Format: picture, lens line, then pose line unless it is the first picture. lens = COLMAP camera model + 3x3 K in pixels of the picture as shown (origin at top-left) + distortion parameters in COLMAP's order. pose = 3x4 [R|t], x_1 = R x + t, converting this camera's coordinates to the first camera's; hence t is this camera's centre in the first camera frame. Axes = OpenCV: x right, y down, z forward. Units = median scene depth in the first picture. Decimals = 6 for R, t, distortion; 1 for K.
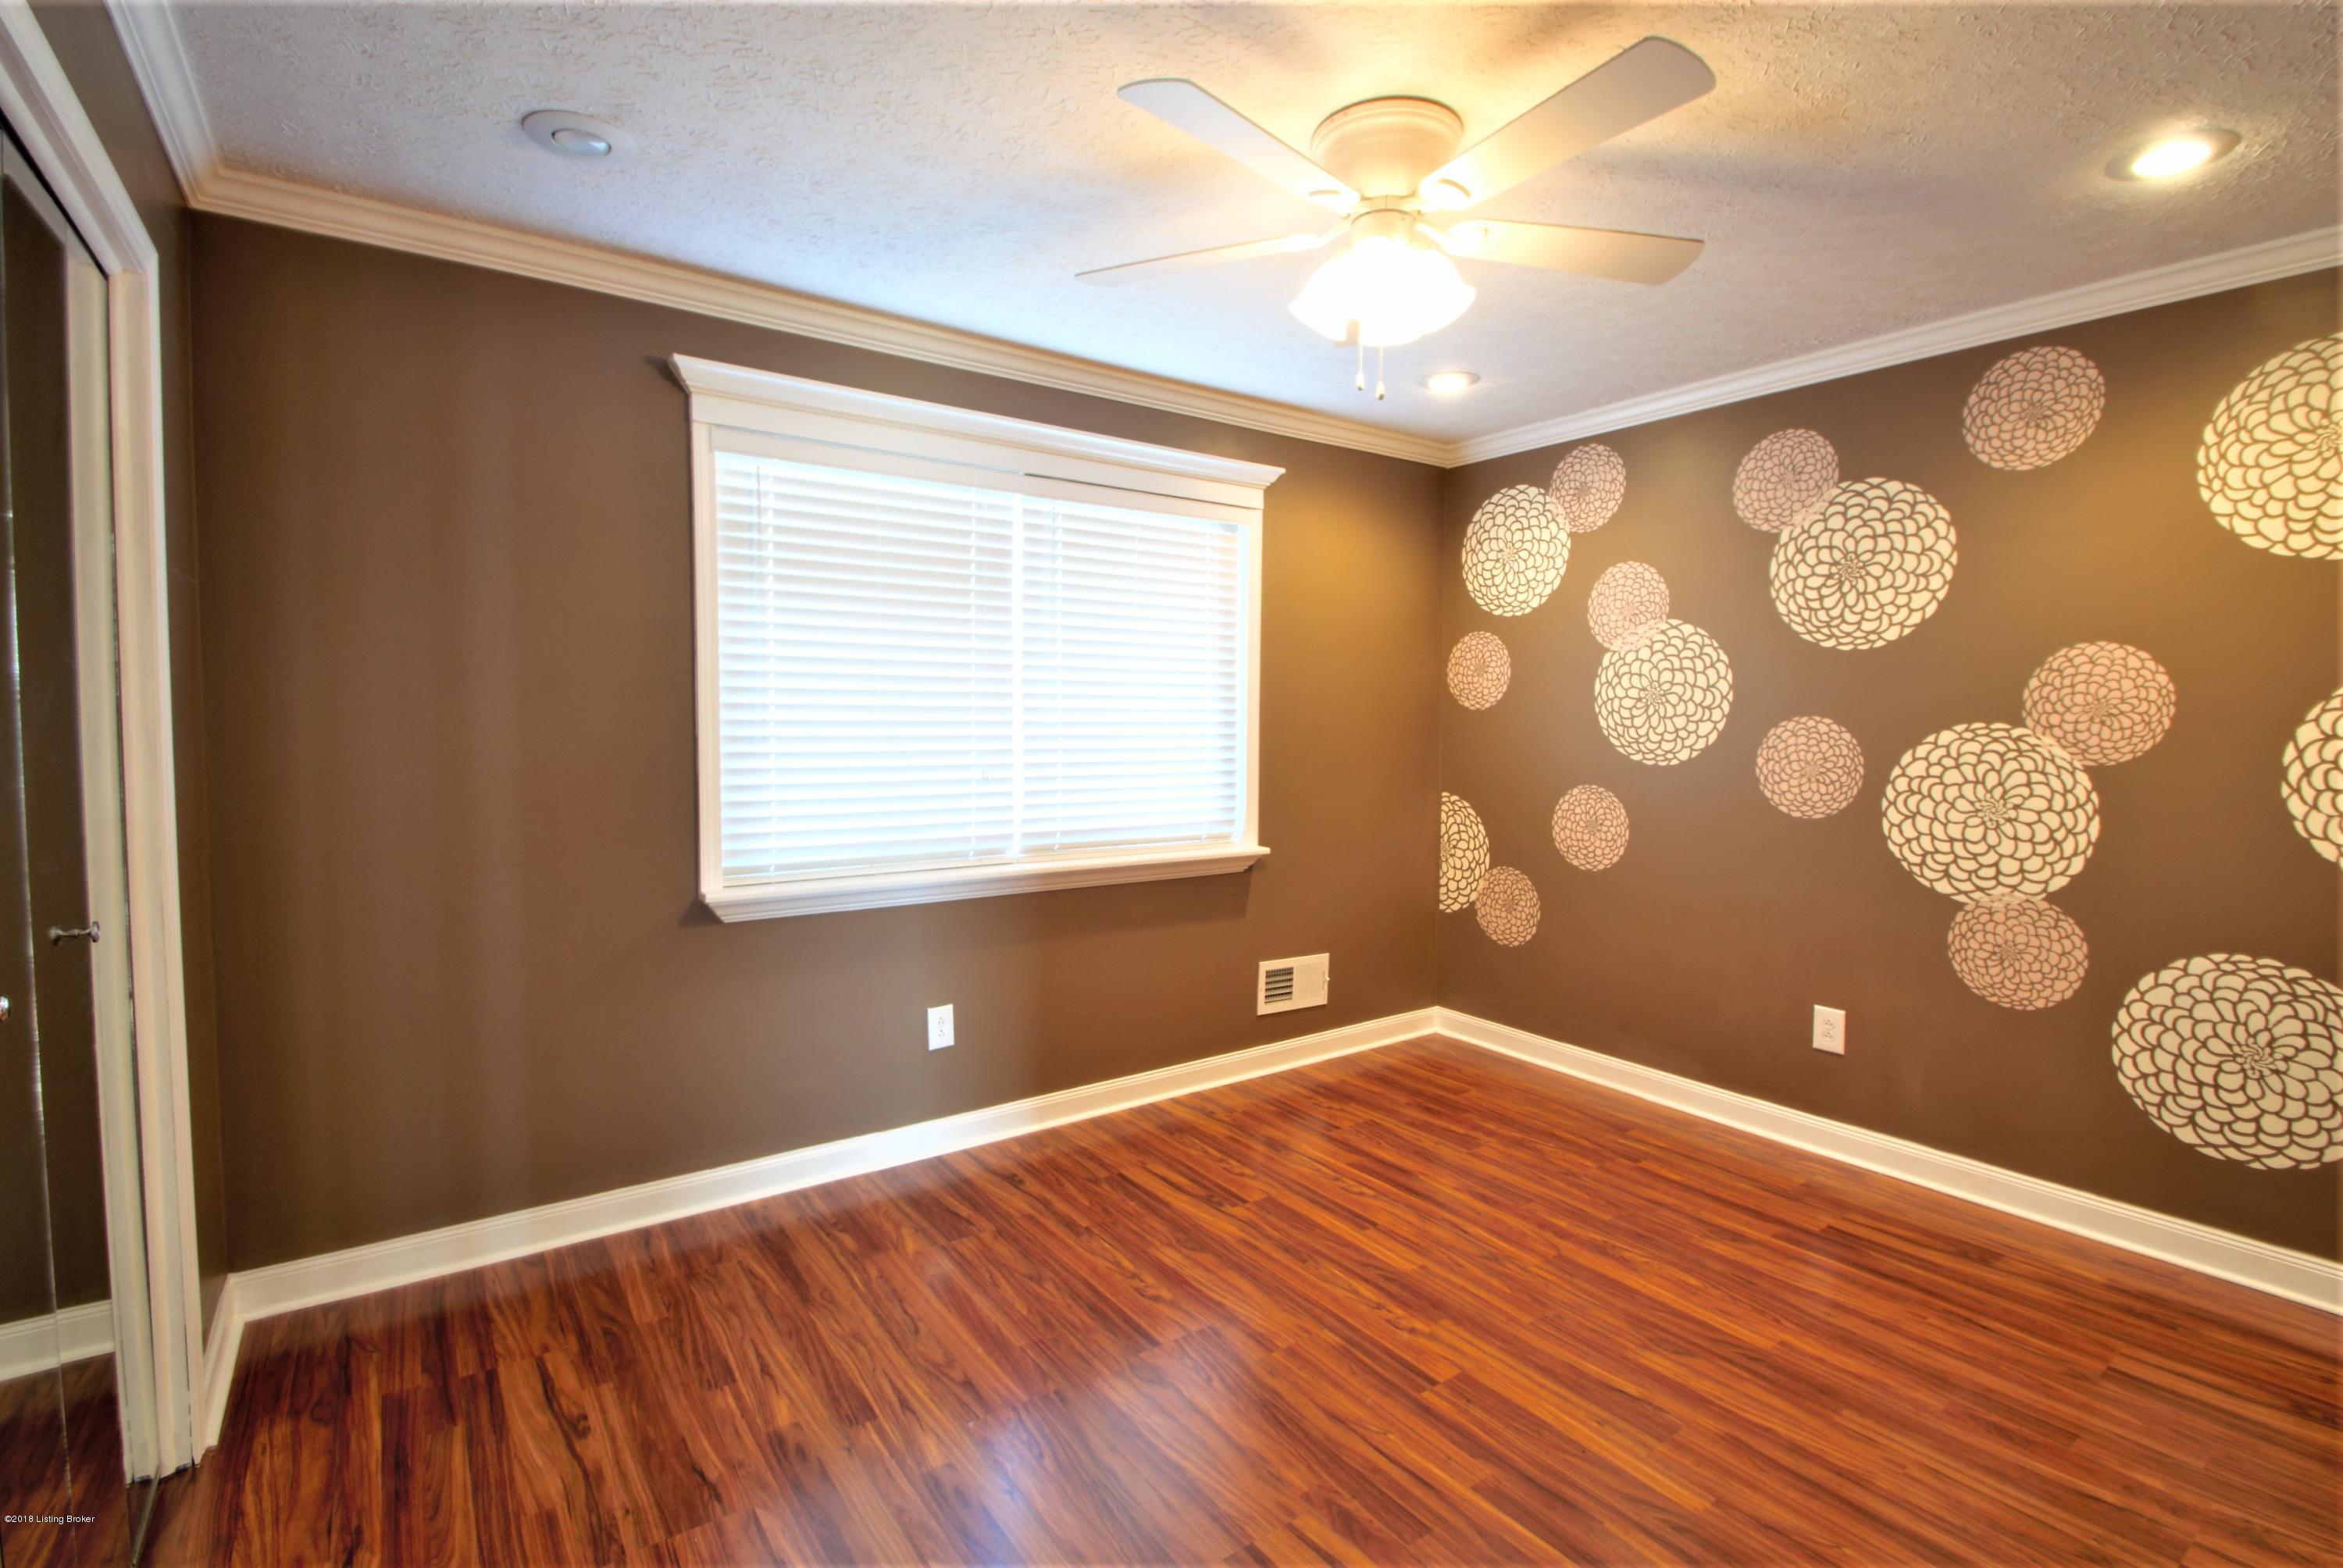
lens RADIAL K [[1071.2, 0, 1159.7], [0, 1071.2, 769.9], [0, 0, 1]] dist [-0.001815, -0.009414]
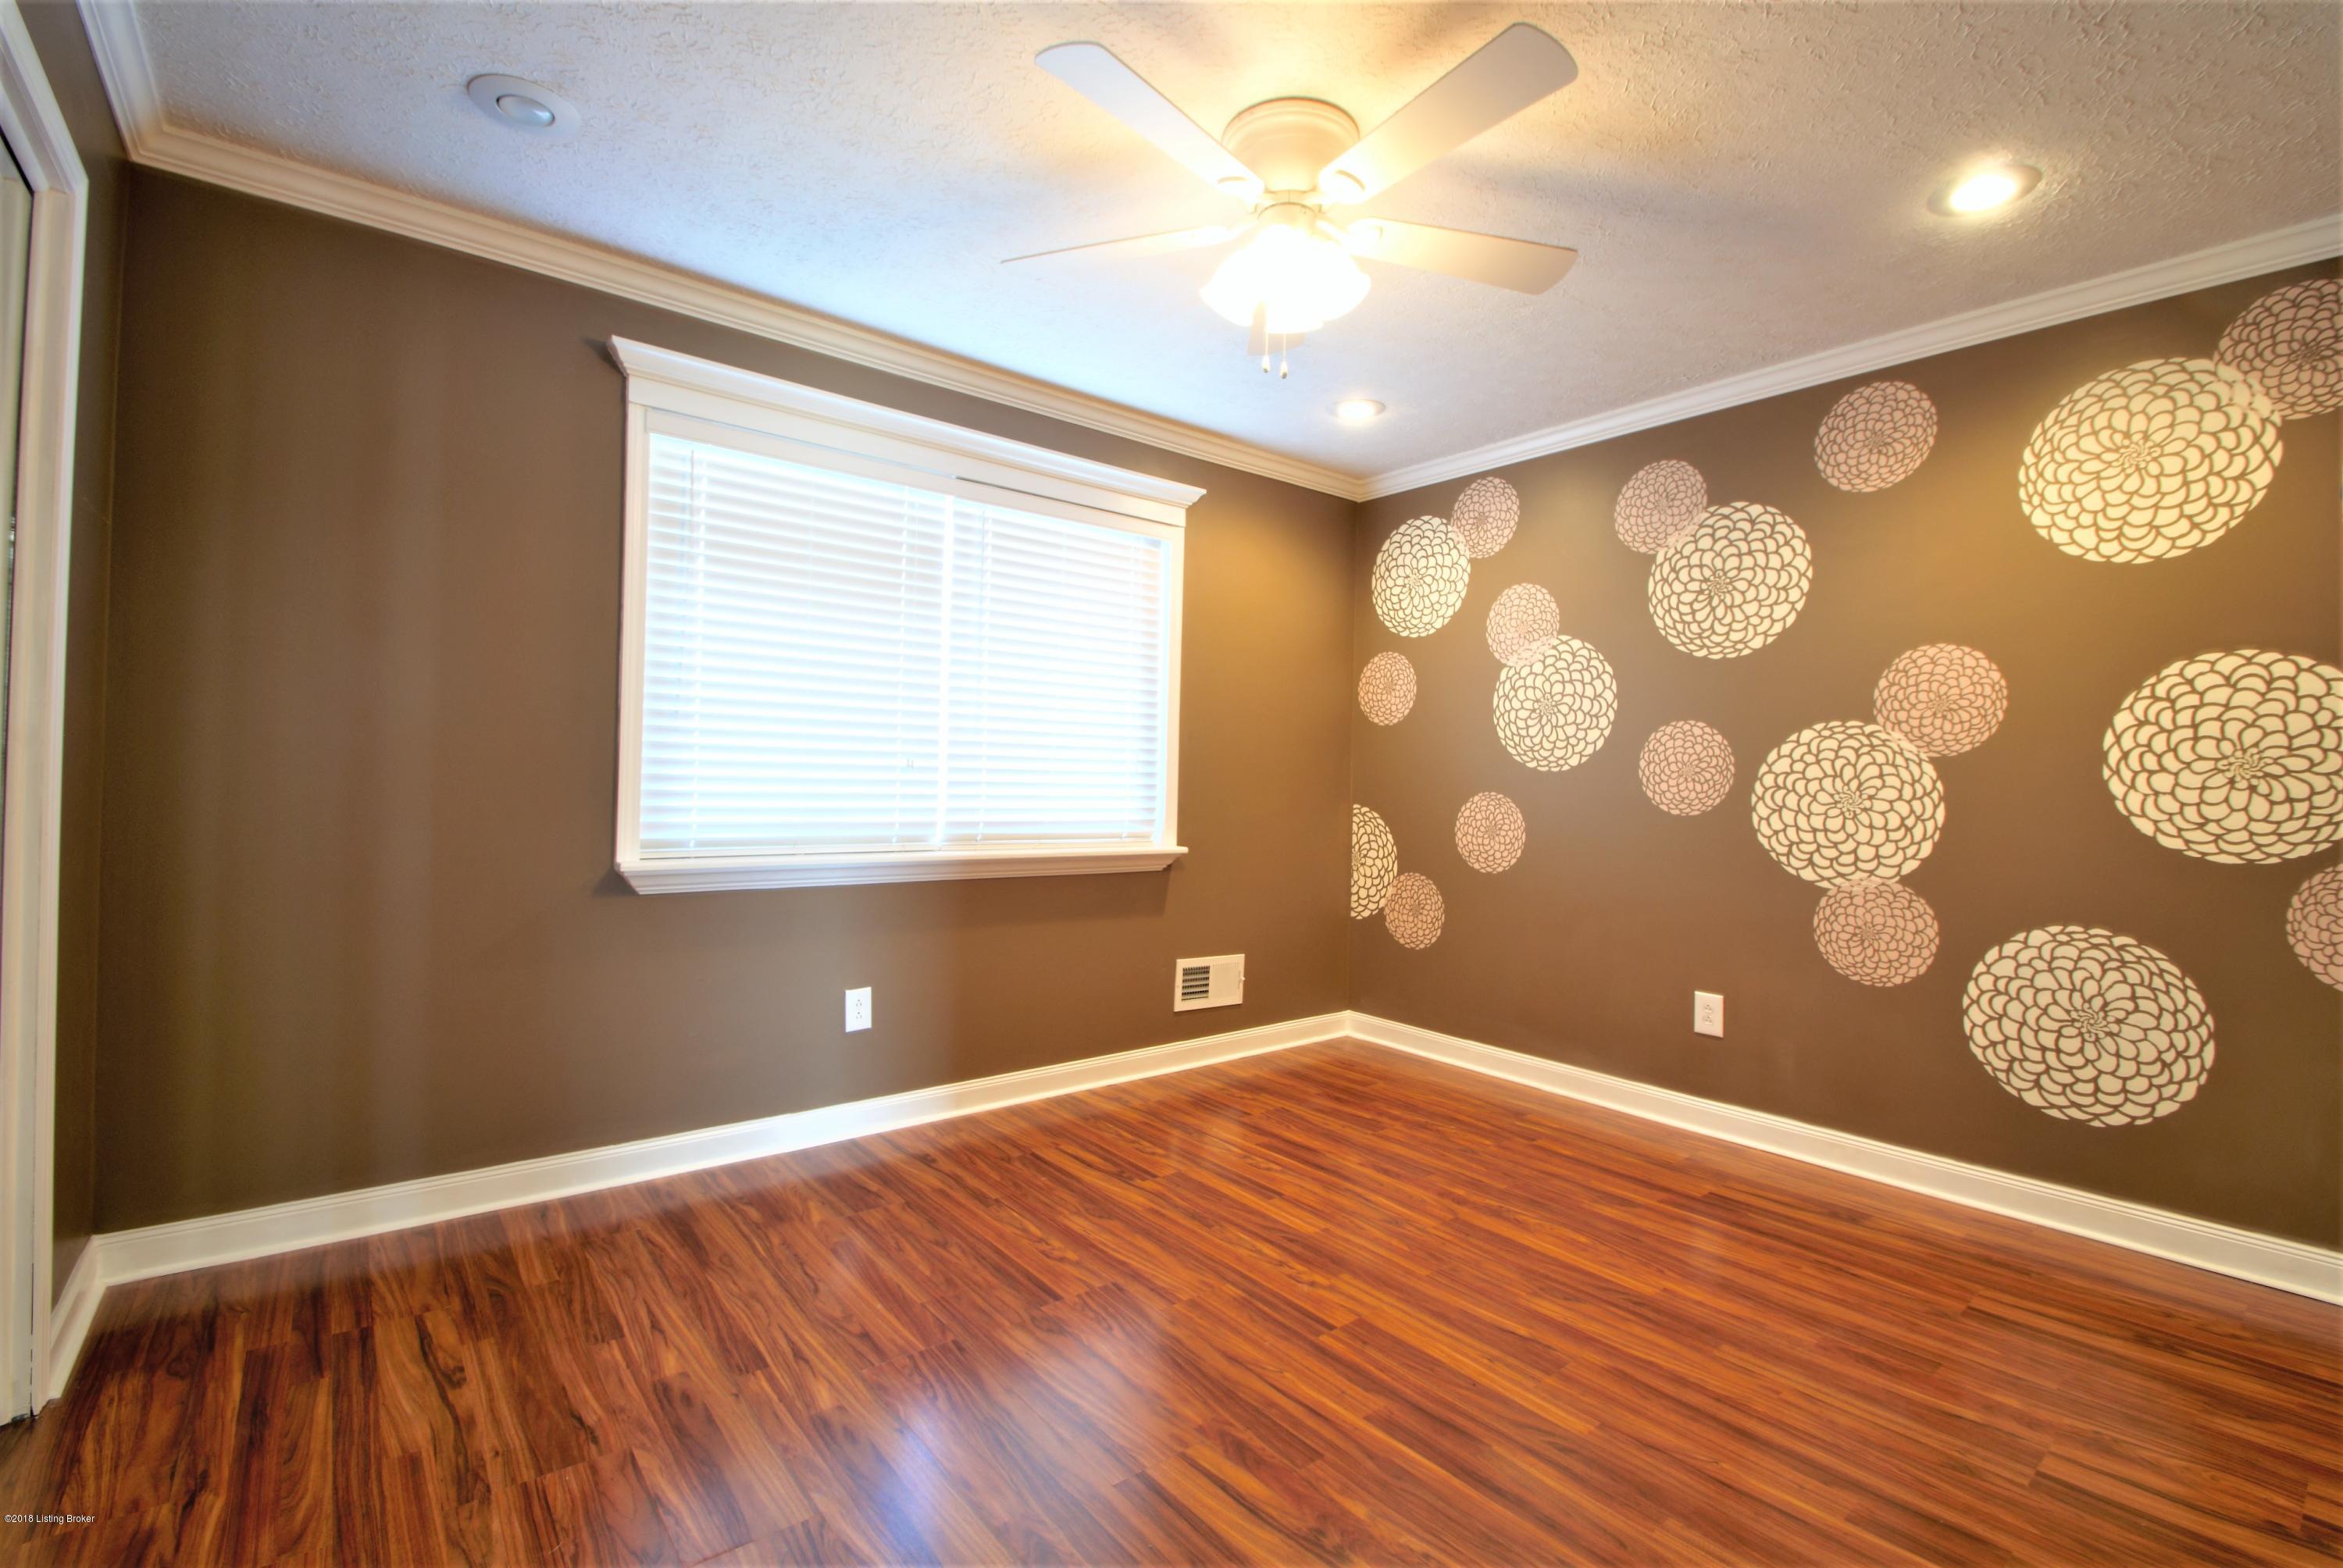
lens RADIAL K [[1022.9, 0, 1162.7], [0, 1022.9, 785.6], [0, 0, 1]] dist [-0.003200, -0.008578]
pose [[0.998149, 0.016002, 0.058676, 0.025549], [-0.012470, 0.998116, -0.060076, 0.097532], [-0.059527, 0.059234, 0.996468, 0.010753]]
